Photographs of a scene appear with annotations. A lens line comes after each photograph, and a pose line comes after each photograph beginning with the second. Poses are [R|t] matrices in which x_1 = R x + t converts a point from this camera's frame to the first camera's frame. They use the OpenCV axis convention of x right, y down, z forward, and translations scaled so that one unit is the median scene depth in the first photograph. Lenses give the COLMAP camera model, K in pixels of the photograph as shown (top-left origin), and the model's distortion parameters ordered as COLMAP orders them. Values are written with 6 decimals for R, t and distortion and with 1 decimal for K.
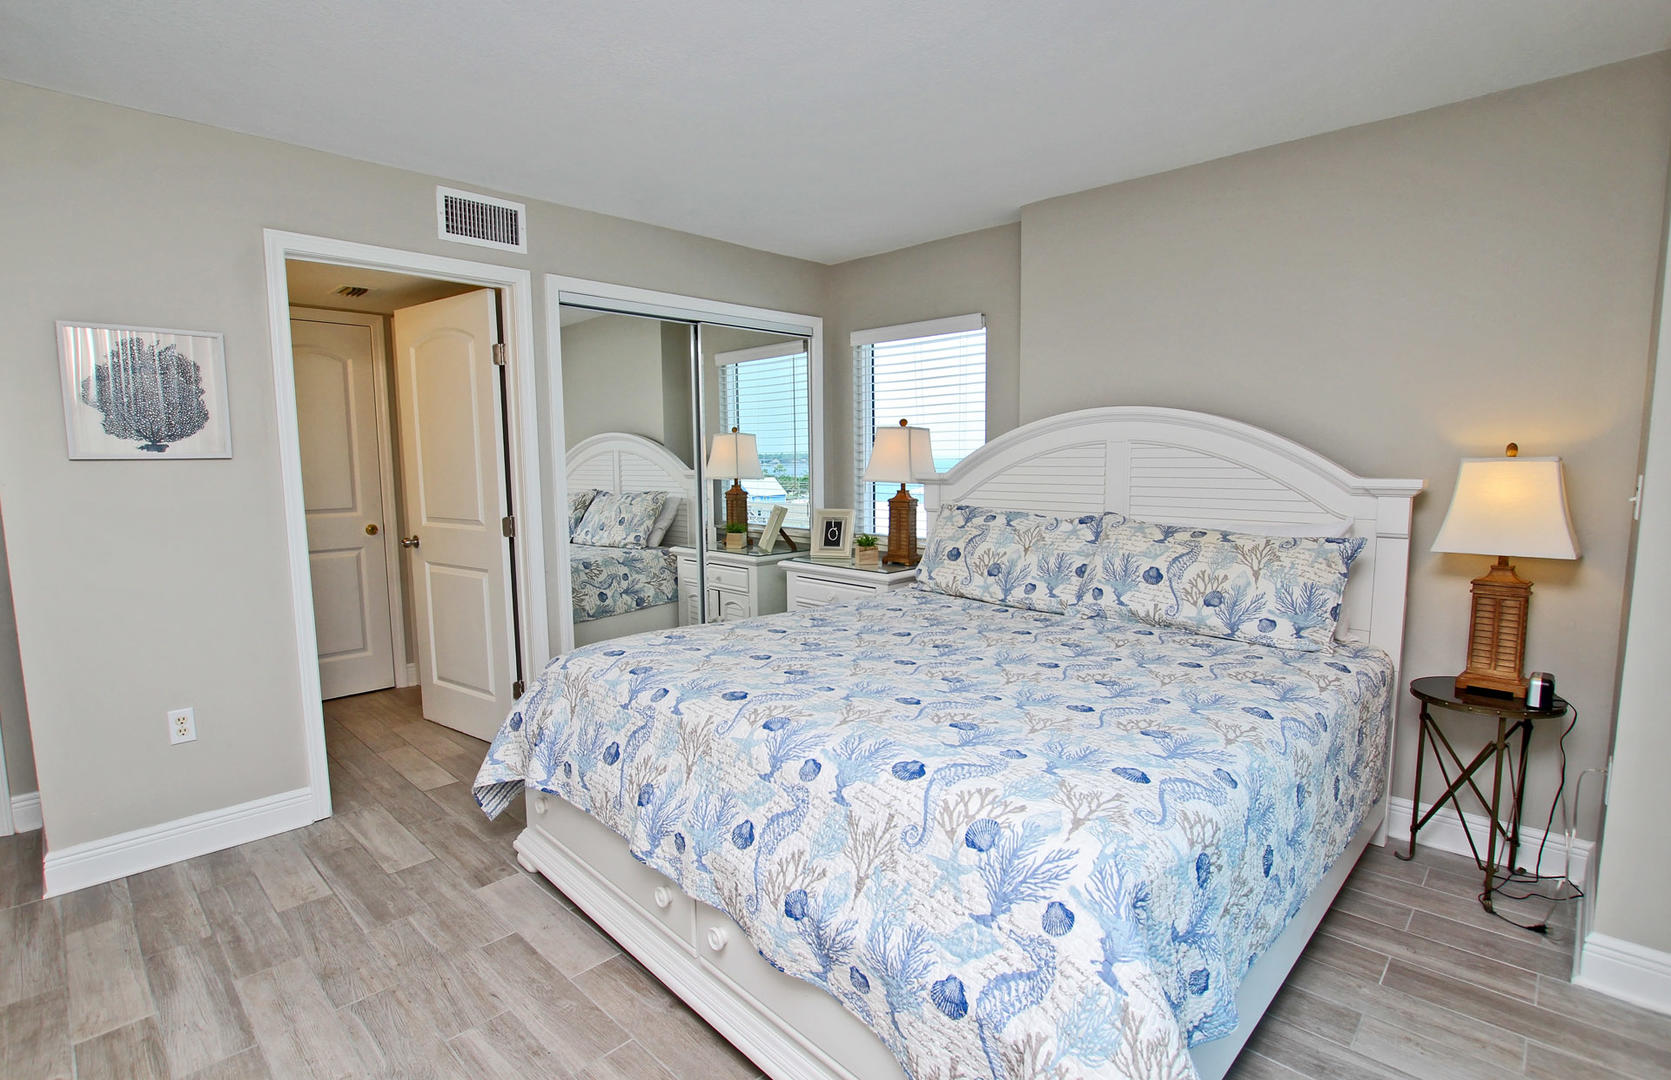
lens RADIAL K [[797.8, 0, 837.3], [0, 797.8, 549.0], [0, 0, 1]] dist [-0.039537, -0.000129]
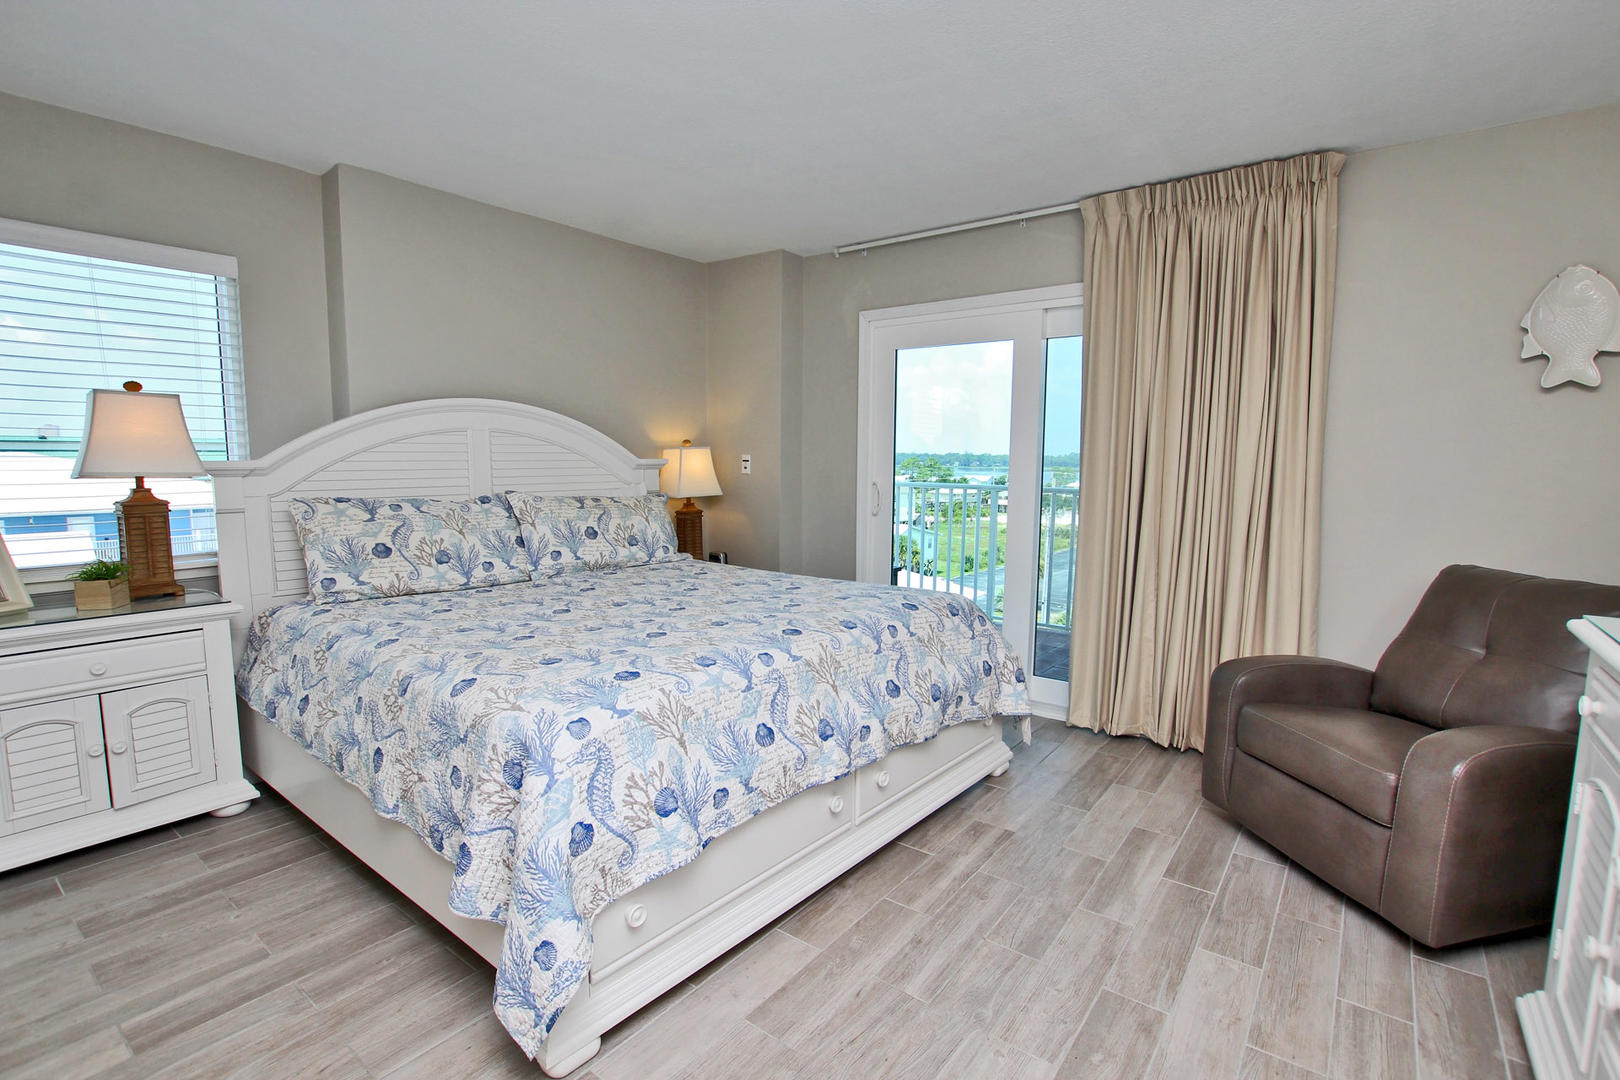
lens RADIAL K [[750.9, 0, 811.3], [0, 750.9, 546.5], [0, 0, 1]] dist [-0.034821, 0.005353]
pose [[-0.112262, -0.112608, 0.987277, -0.867721], [0.108480, 0.986231, 0.124824, -0.059463], [-0.987740, 0.121112, -0.098500, 0.740465]]
